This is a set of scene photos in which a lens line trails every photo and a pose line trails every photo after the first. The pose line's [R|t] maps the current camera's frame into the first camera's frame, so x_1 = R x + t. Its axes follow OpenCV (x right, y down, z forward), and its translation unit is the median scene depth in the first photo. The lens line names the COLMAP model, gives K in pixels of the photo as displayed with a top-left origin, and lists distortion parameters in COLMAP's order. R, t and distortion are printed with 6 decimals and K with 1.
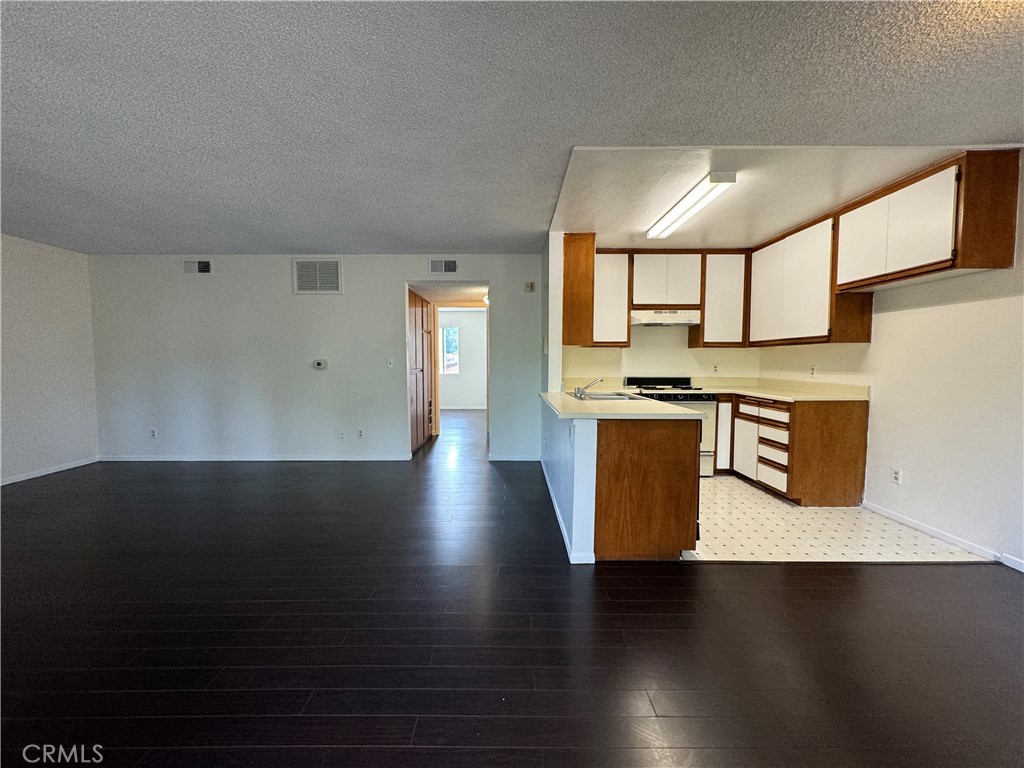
lens RADIAL K [[405.3, 0, 511.4], [0, 405.3, 382.5], [0, 0, 1]] dist [-0.001851, 0.000602]
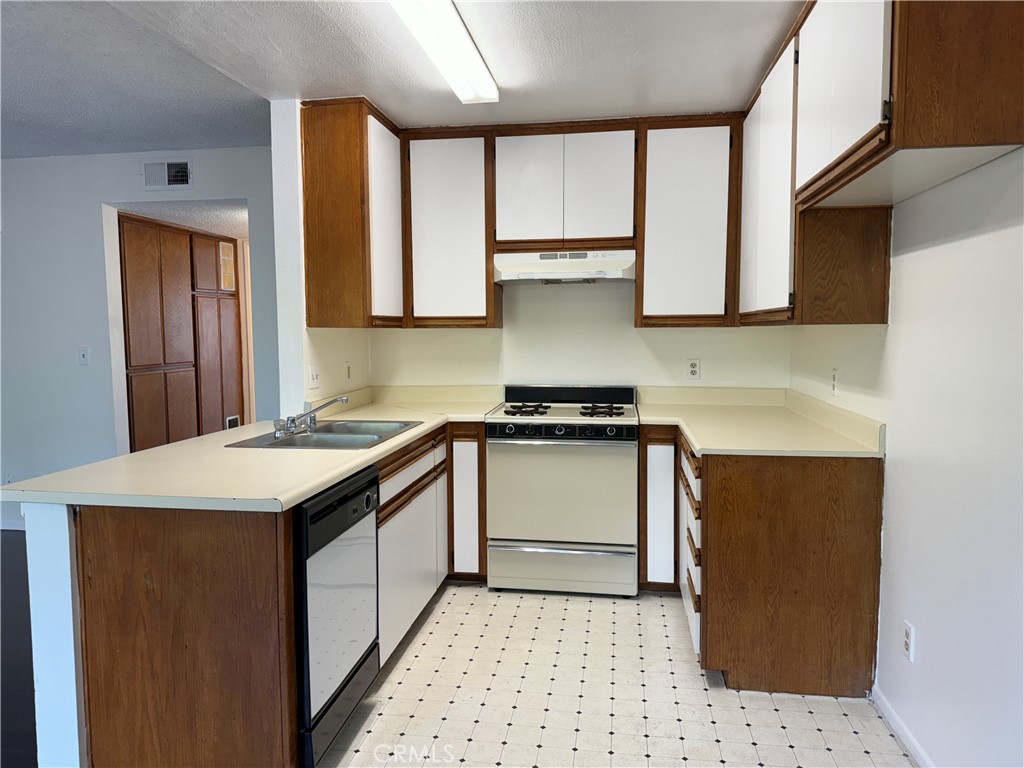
lens RADIAL K [[720.0, 0, 511.3], [0, 720.0, 390.6], [0, 0, 1]] dist [0.060514, -0.016954]
pose [[0.987587, 0.007587, -0.156892, 0.526820], [-0.002728, 0.999510, 0.031167, -0.043471], [0.157052, -0.030353, 0.987124, 0.145236]]
